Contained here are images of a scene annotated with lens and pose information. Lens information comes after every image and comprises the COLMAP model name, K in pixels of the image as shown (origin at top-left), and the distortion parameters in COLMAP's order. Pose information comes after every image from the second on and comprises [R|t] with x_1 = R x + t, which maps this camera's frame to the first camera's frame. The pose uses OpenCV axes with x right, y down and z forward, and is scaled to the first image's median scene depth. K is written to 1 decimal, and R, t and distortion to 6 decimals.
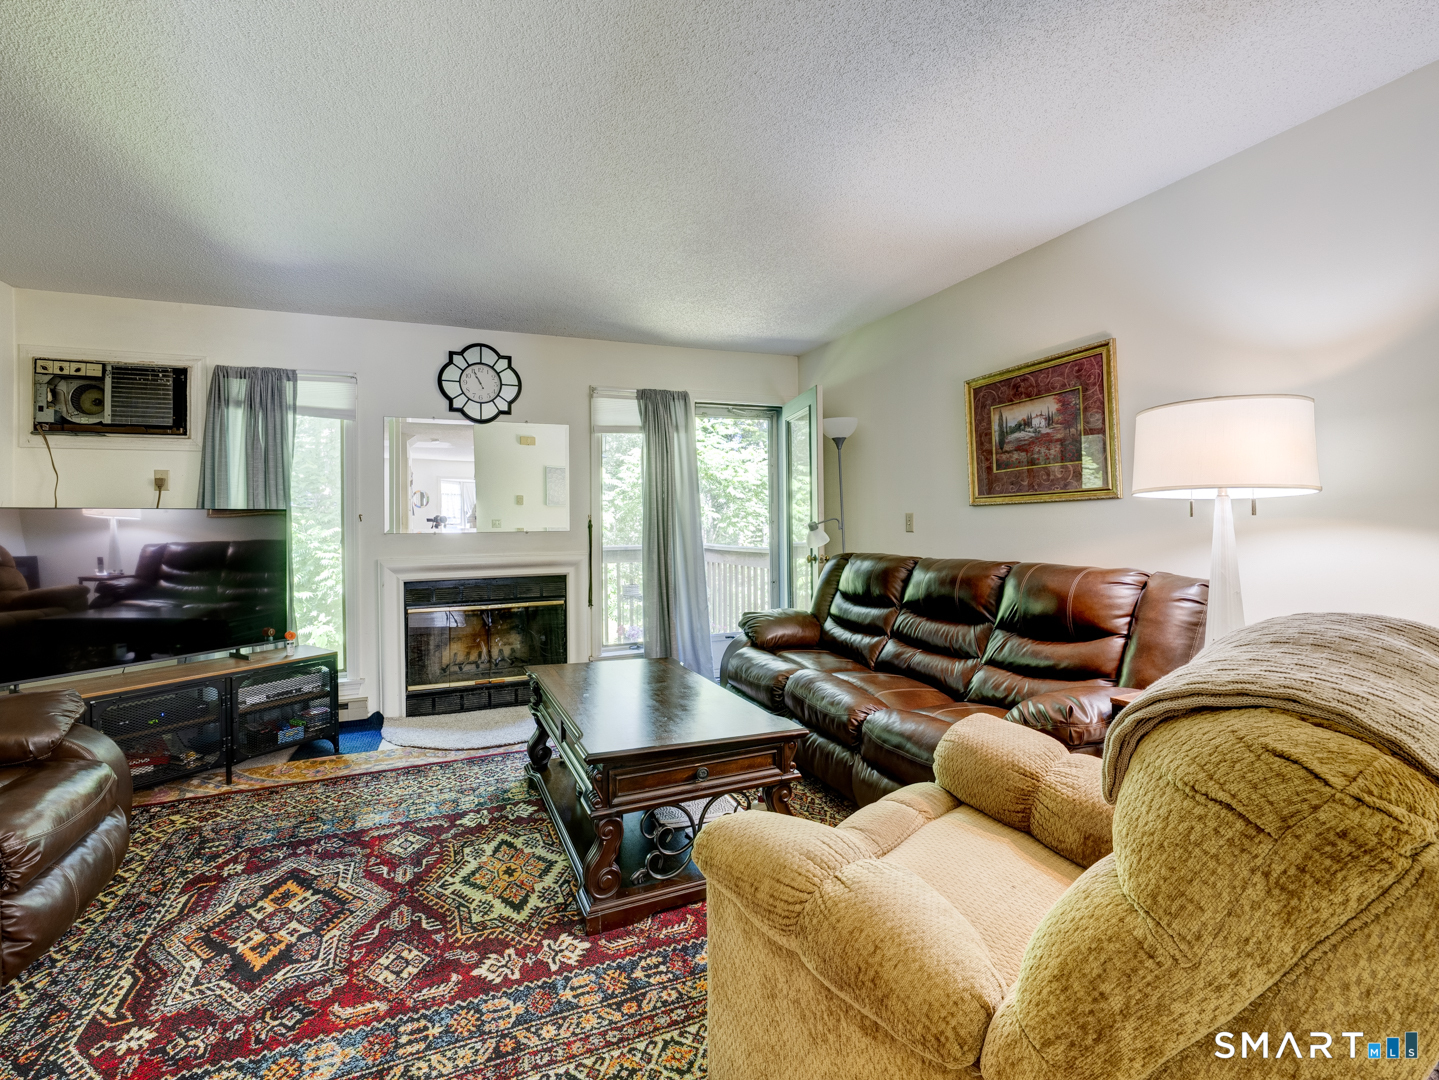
lens RADIAL K [[641.8, 0, 691.9], [0, 641.8, 514.1], [0, 0, 1]] dist [-0.003405, 0.000698]
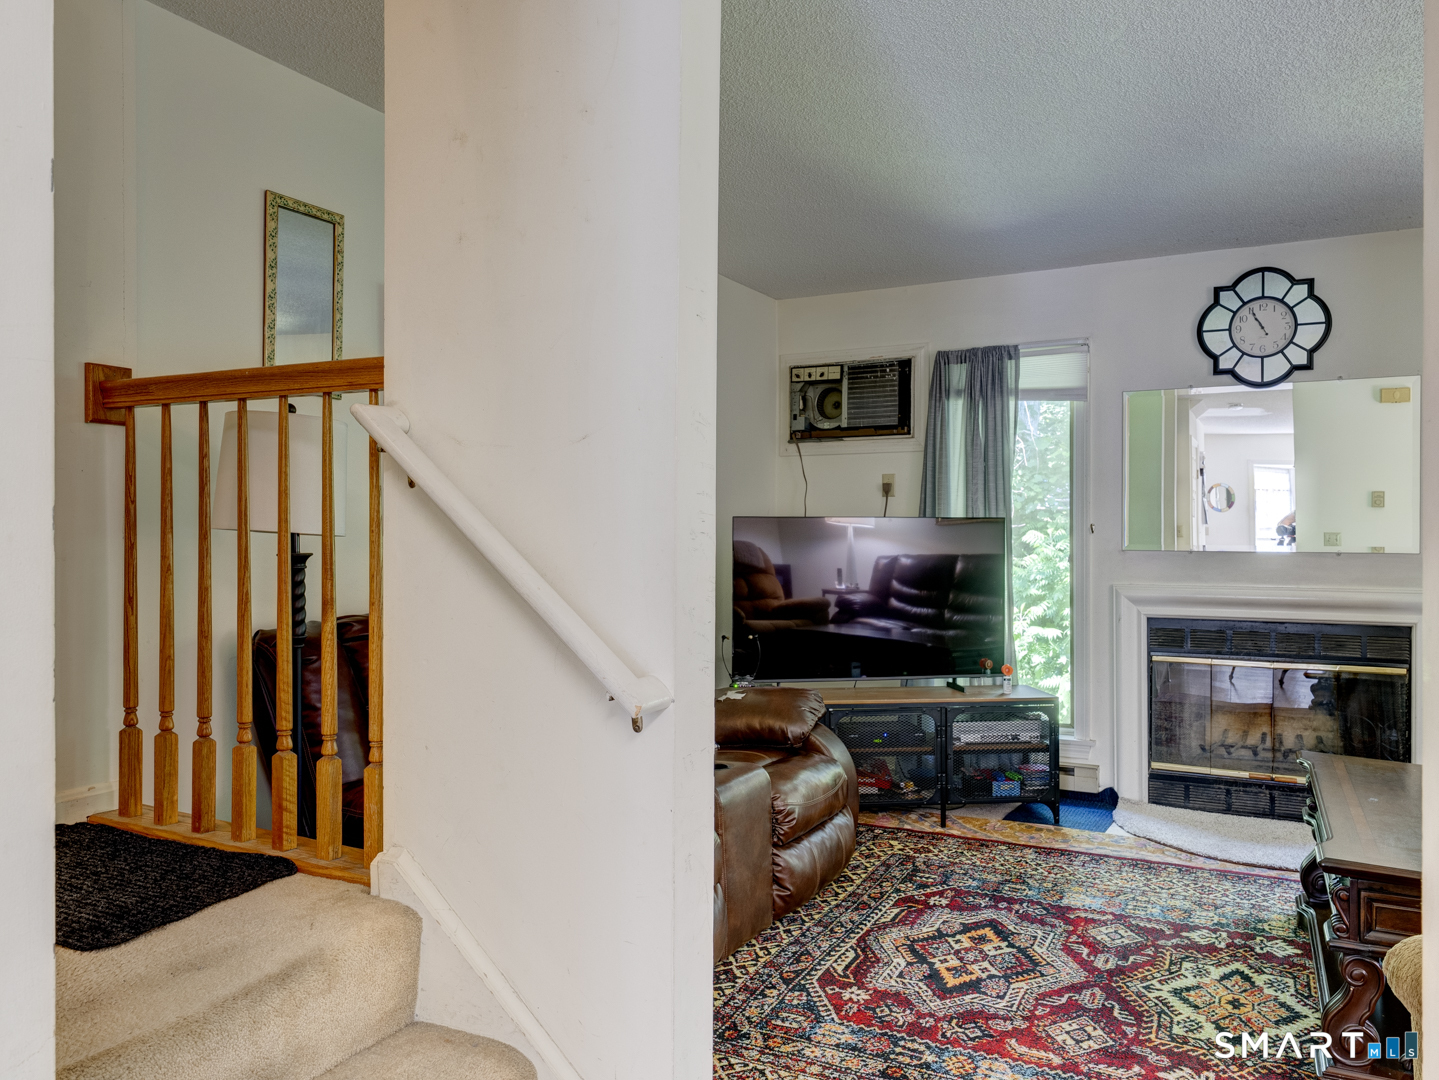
lens RADIAL K [[1059.6, 0, 725.6], [0, 1059.6, 531.8], [0, 0, 1]] dist [-0.004093, -0.000676]
pose [[0.655766, 0.011777, -0.754872, 0.181984], [-0.003049, 0.999911, 0.012952, -0.006455], [0.754958, -0.006192, 0.655744, -0.187522]]
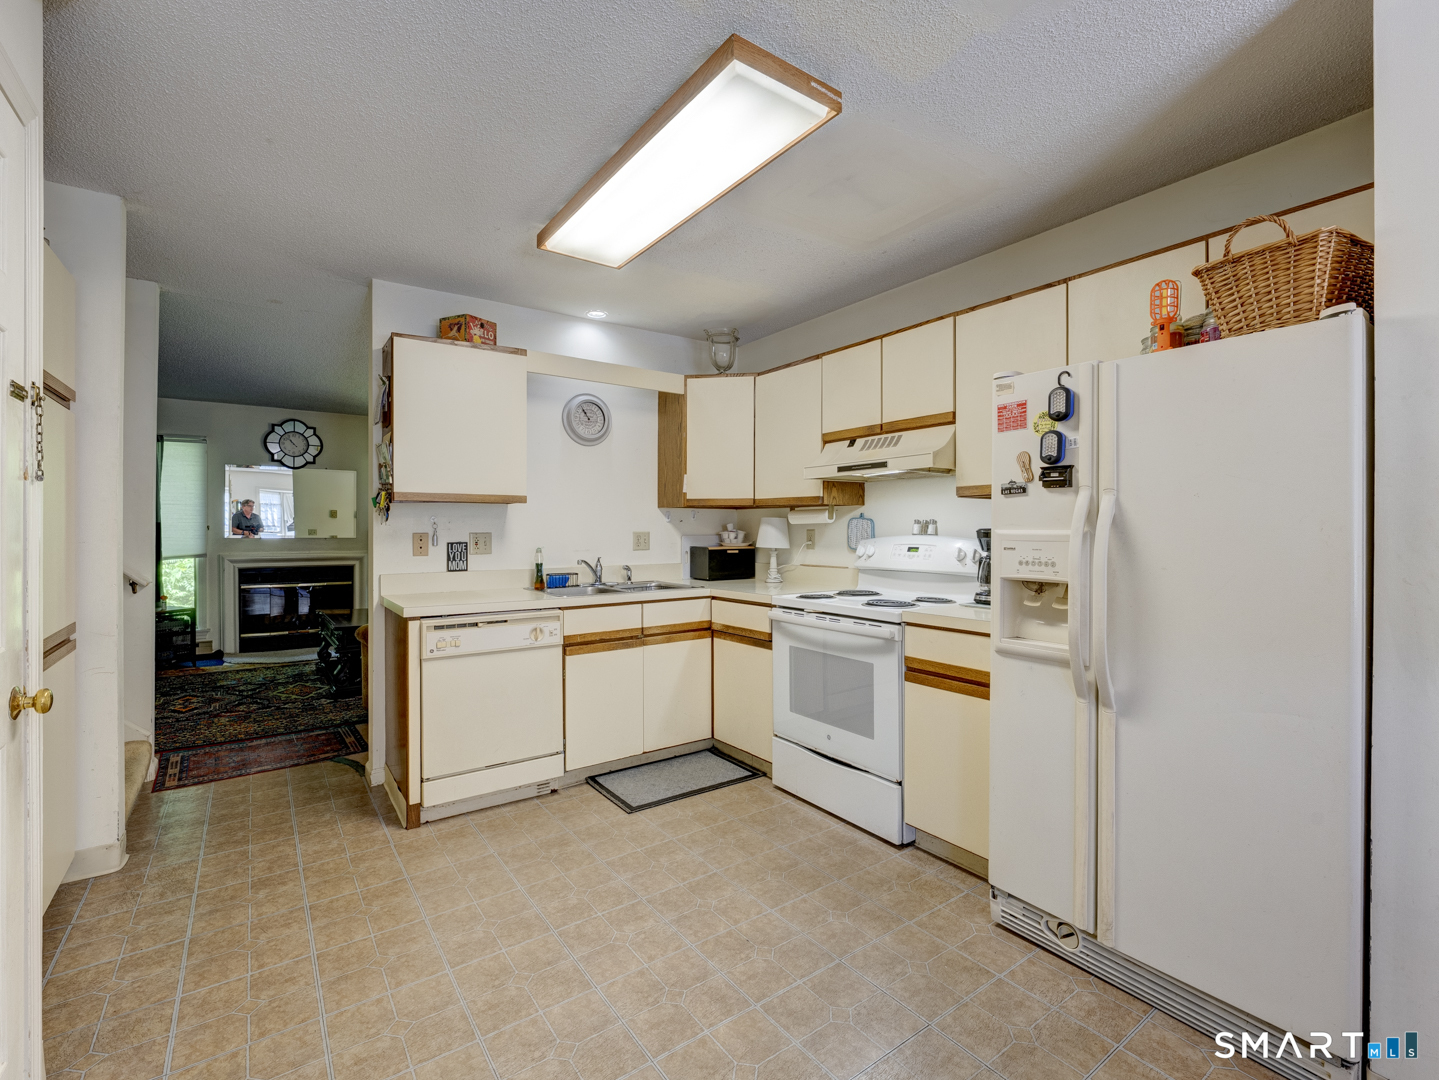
lens RADIAL K [[668.4, 0, 720.5], [0, 668.4, 532.0], [0, 0, 1]] dist [-0.001894, -0.000147]
pose [[0.972573, 0.013554, 0.232204, 0.423461], [-0.016537, 0.999804, 0.010908, -0.029960], [-0.232011, -0.014449, 0.972606, -1.143309]]
